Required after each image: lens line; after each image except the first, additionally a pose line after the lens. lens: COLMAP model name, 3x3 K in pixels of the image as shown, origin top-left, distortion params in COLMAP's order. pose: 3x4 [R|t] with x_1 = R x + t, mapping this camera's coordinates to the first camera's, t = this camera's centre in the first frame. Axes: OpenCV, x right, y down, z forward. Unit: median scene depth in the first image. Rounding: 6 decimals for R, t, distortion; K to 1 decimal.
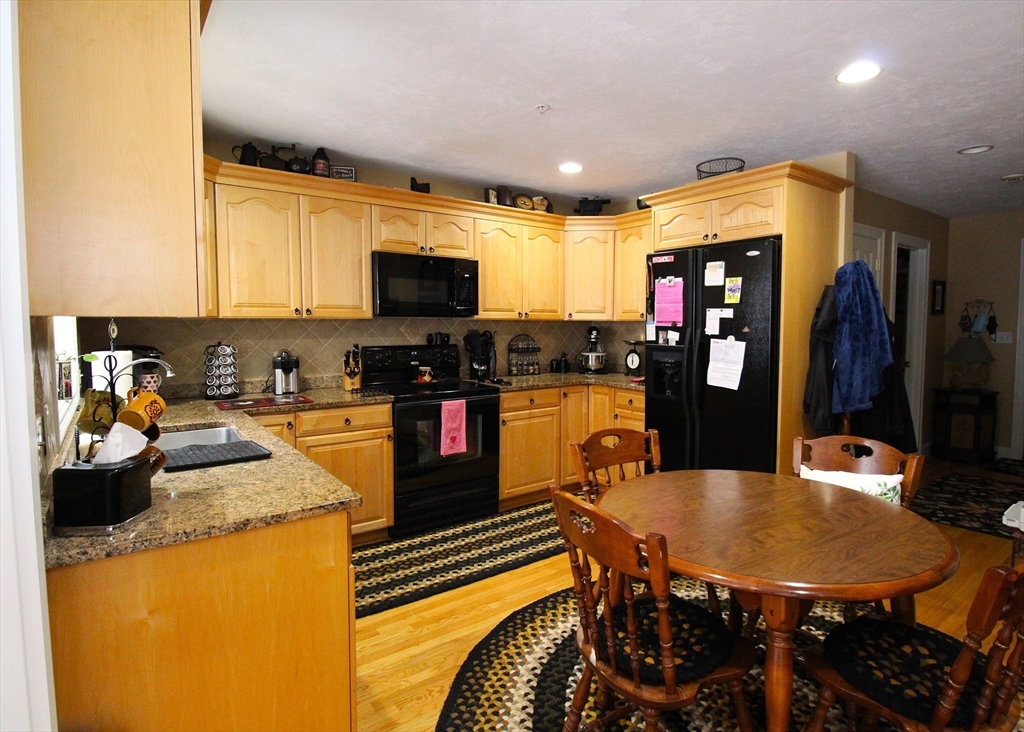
lens RADIAL K [[553.2, 0, 518.2], [0, 553.2, 362.1], [0, 0, 1]] dist [0.002070, 0.000152]
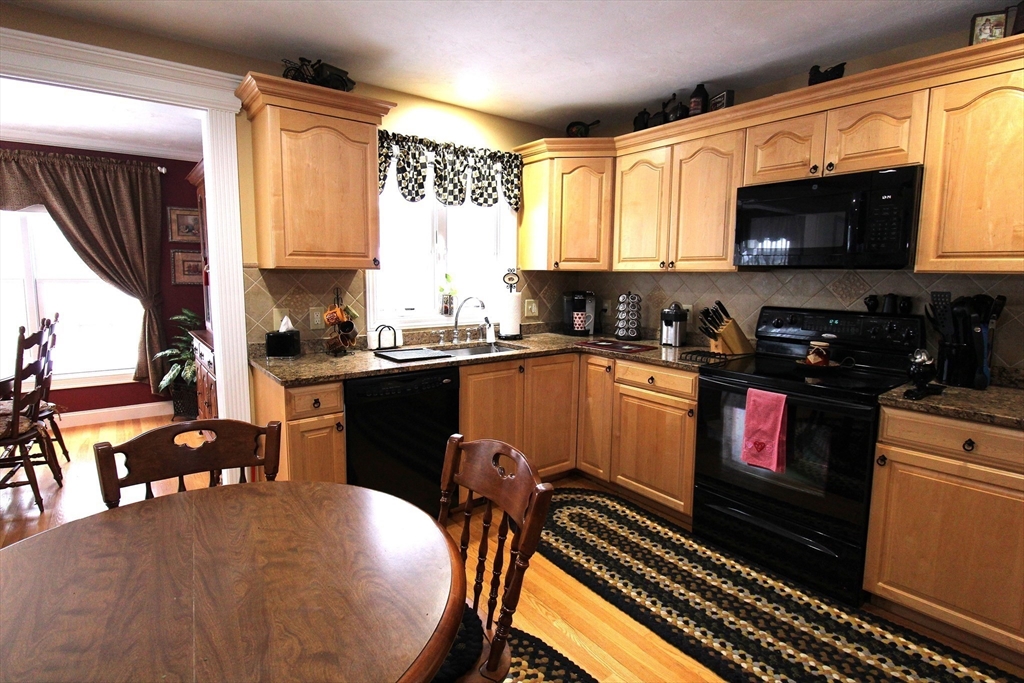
lens RADIAL K [[504.2, 0, 516.2], [0, 504.2, 333.4], [0, 0, 1]] dist [0.000432, -0.000660]
pose [[0.035836, 0.118136, -0.992351, 0.477567], [-0.081765, 0.990006, 0.114904, -0.047135], [0.996007, 0.077021, 0.045137, 0.650499]]
